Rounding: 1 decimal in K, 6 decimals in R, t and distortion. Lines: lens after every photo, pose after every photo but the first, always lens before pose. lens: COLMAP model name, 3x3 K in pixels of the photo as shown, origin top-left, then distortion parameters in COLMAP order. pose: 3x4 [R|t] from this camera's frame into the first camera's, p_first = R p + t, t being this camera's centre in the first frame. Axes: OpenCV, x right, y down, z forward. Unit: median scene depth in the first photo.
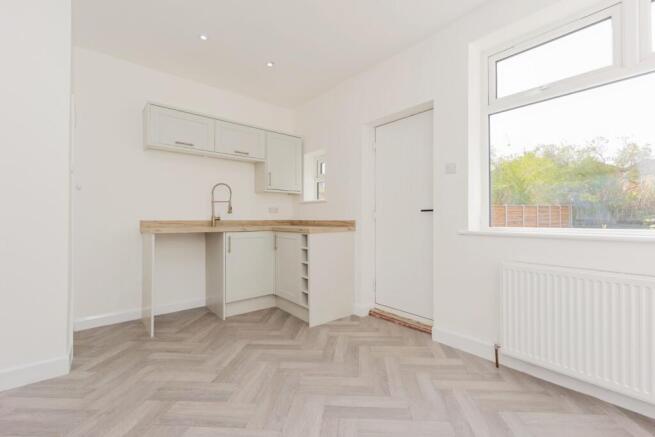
lens RADIAL K [[279.1, 0, 329.7], [0, 279.1, 216.9], [0, 0, 1]] dist [-0.002066, -0.000291]
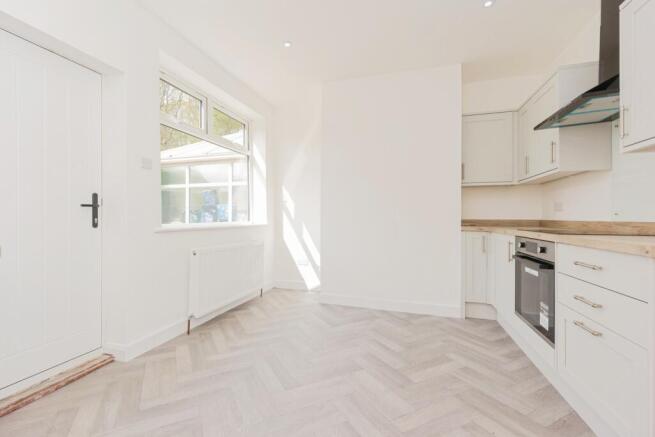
lens RADIAL K [[279.1, 0, 326.8], [0, 279.1, 219.2], [0, 0, 1]] dist [-0.002066, -0.000291]
pose [[-0.537142, -0.003352, 0.843485, -0.594017], [-0.001358, 0.999994, 0.003109, 0.010665], [-0.843491, 0.000525, -0.537143, 0.858493]]
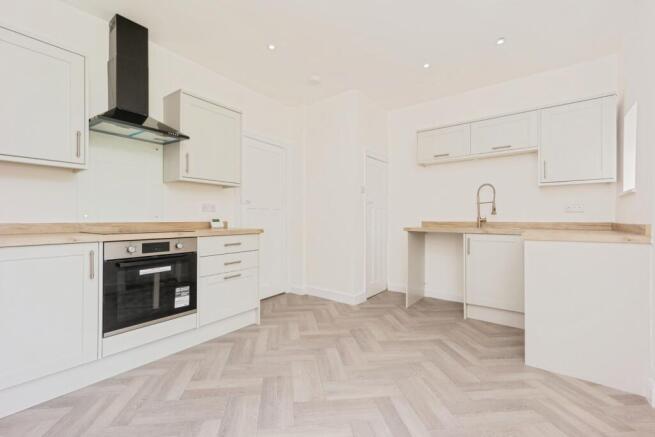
lens RADIAL K [[279.1, 0, 329.3], [0, 279.1, 218.7], [0, 0, 1]] dist [-0.002066, -0.000291]
pose [[0.212611, -0.002577, -0.977134, 0.572863], [-0.002404, 0.999992, -0.003161, 0.006637], [0.977134, 0.003021, 0.212603, 0.332852]]
